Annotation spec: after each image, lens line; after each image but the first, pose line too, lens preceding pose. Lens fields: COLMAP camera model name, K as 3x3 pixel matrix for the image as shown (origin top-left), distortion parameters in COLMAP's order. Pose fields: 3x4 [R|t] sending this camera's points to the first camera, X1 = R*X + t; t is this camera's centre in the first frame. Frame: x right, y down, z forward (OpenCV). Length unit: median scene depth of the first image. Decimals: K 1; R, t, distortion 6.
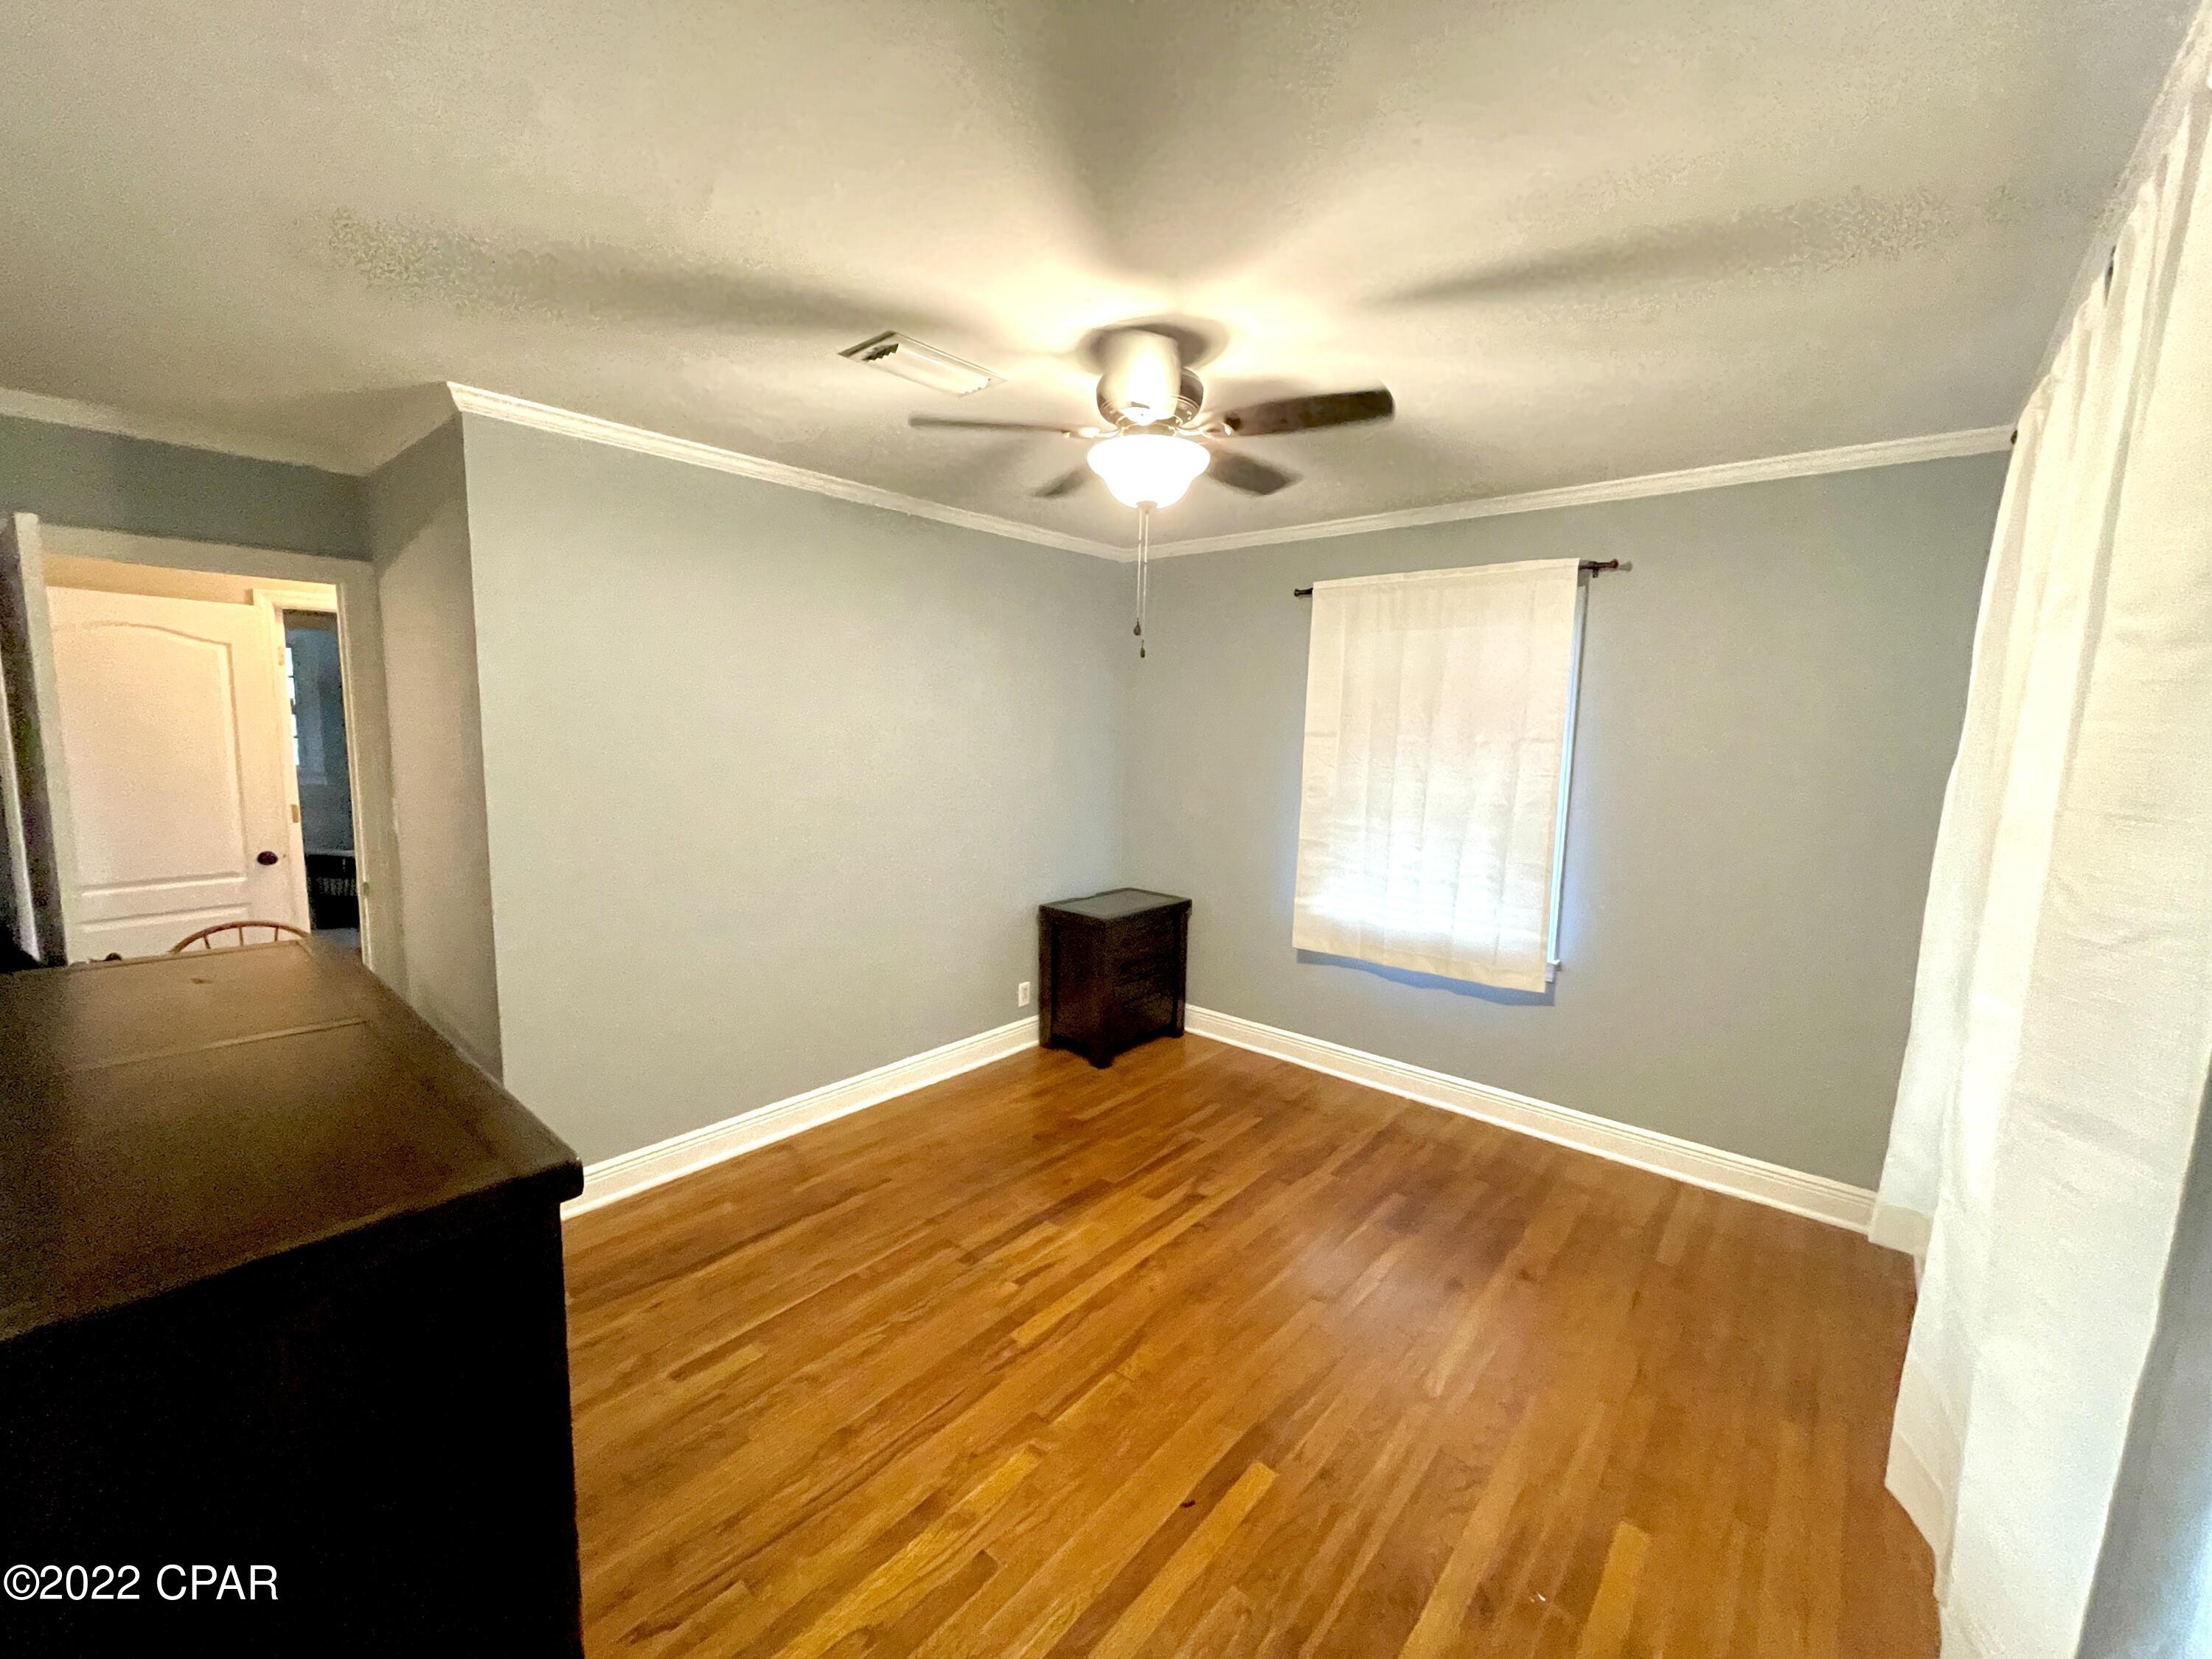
lens RADIAL K [[895.4, 0, 1107.1], [0, 895.4, 837.0], [0, 0, 1]] dist [-0.001936, -0.000293]
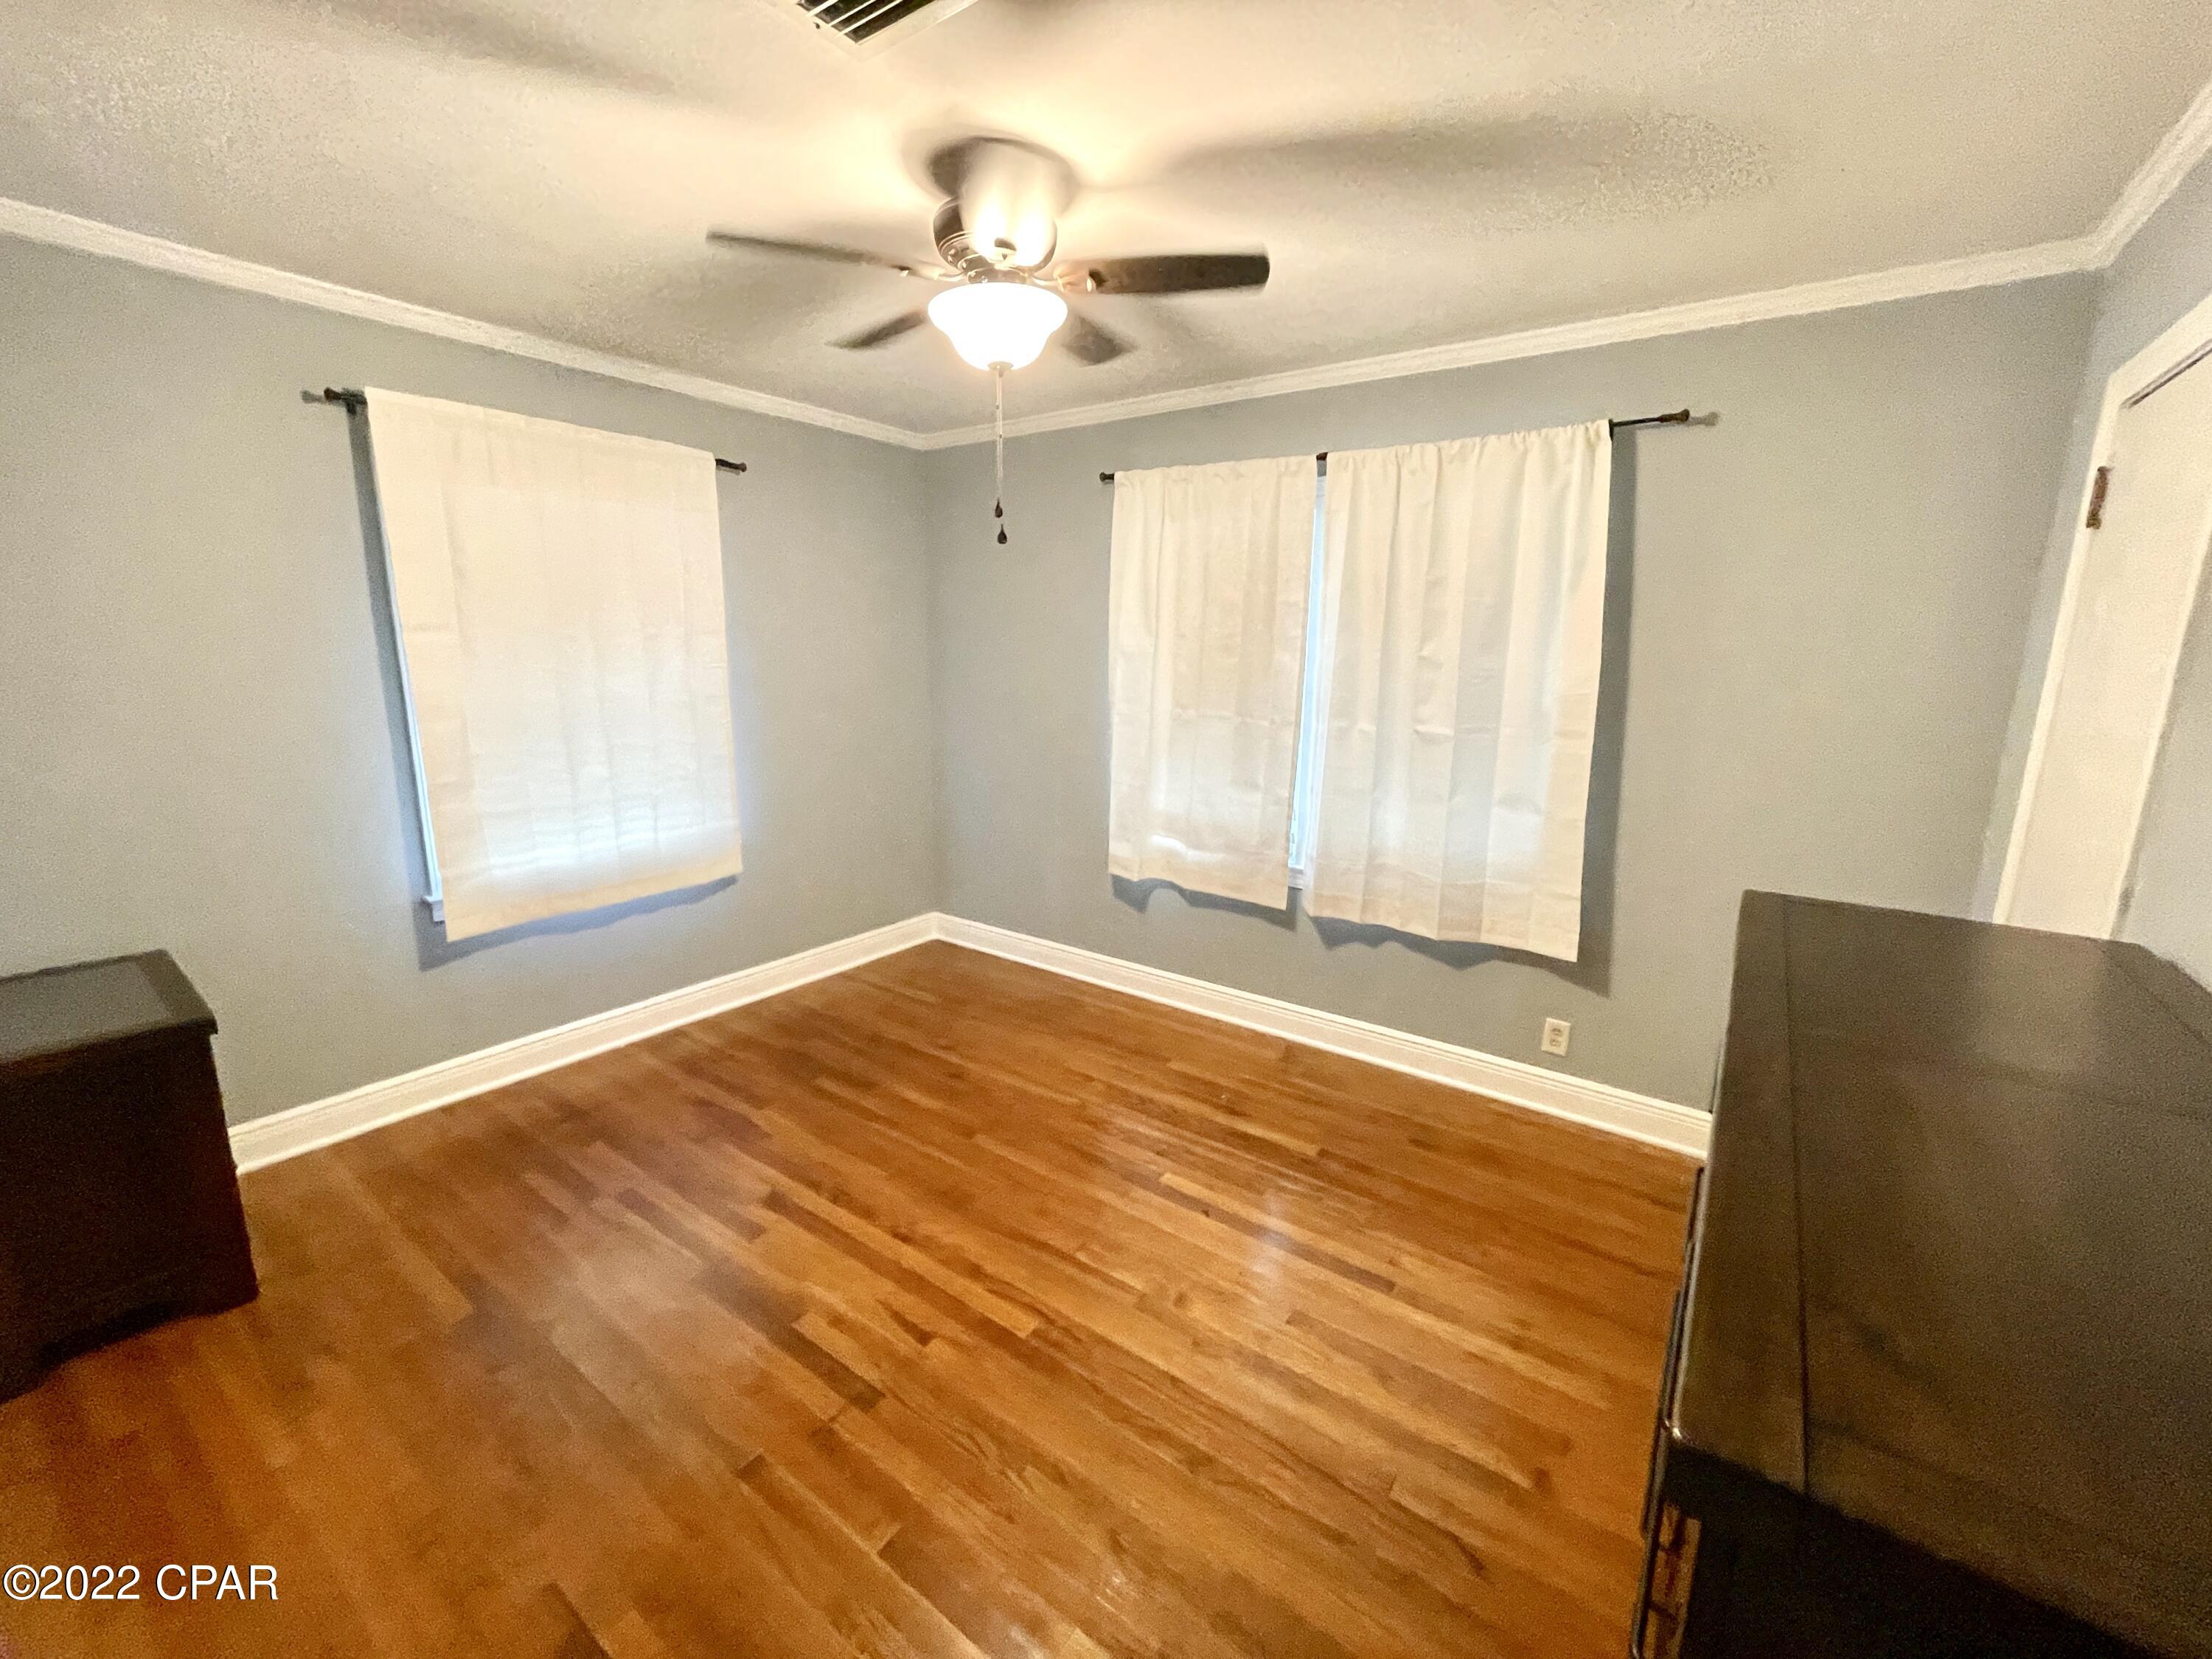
lens RADIAL K [[895.4, 0, 1111.6], [0, 895.4, 818.2], [0, 0, 1]] dist [-0.001936, -0.000293]
pose [[-0.088589, -0.213701, 0.972874, -0.718408], [0.110916, 0.968523, 0.222845, -0.093564], [-0.989874, 0.127649, -0.062098, 0.767119]]
